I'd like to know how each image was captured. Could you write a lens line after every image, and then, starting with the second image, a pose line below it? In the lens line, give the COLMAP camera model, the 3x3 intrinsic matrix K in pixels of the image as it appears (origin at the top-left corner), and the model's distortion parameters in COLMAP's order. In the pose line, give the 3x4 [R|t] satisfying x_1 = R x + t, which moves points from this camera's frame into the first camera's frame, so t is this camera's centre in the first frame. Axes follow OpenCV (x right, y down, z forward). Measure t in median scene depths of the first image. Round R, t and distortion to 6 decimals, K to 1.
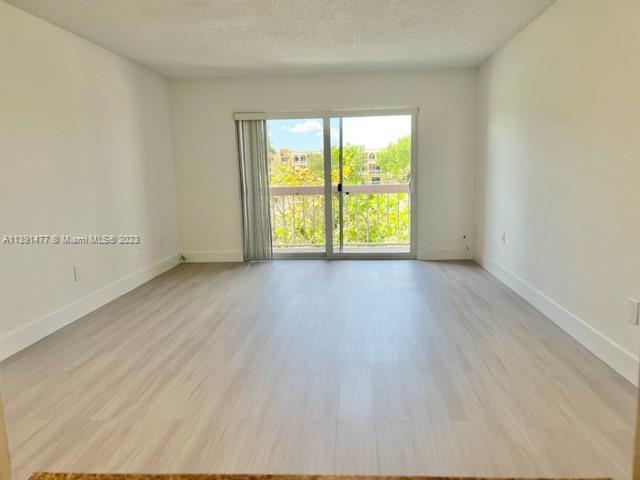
lens RADIAL K [[482.0, 0, 315.6], [0, 482.0, 243.4], [0, 0, 1]] dist [0.015579, -0.007447]
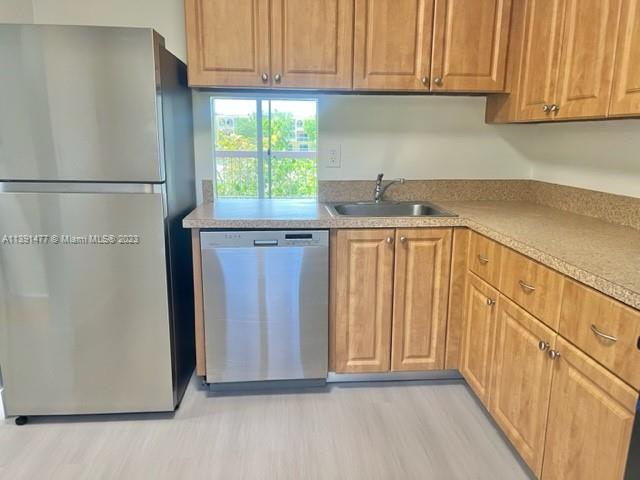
lens RADIAL K [[482.0, 0, 325.8], [0, 482.0, 244.4], [0, 0, 1]] dist [0.015579, -0.007447]
pose [[0.985427, -0.000066, 0.170100, -0.015050], [-0.011750, 0.997585, 0.068455, 0.030948], [-0.169694, -0.069456, 0.983046, -0.244854]]
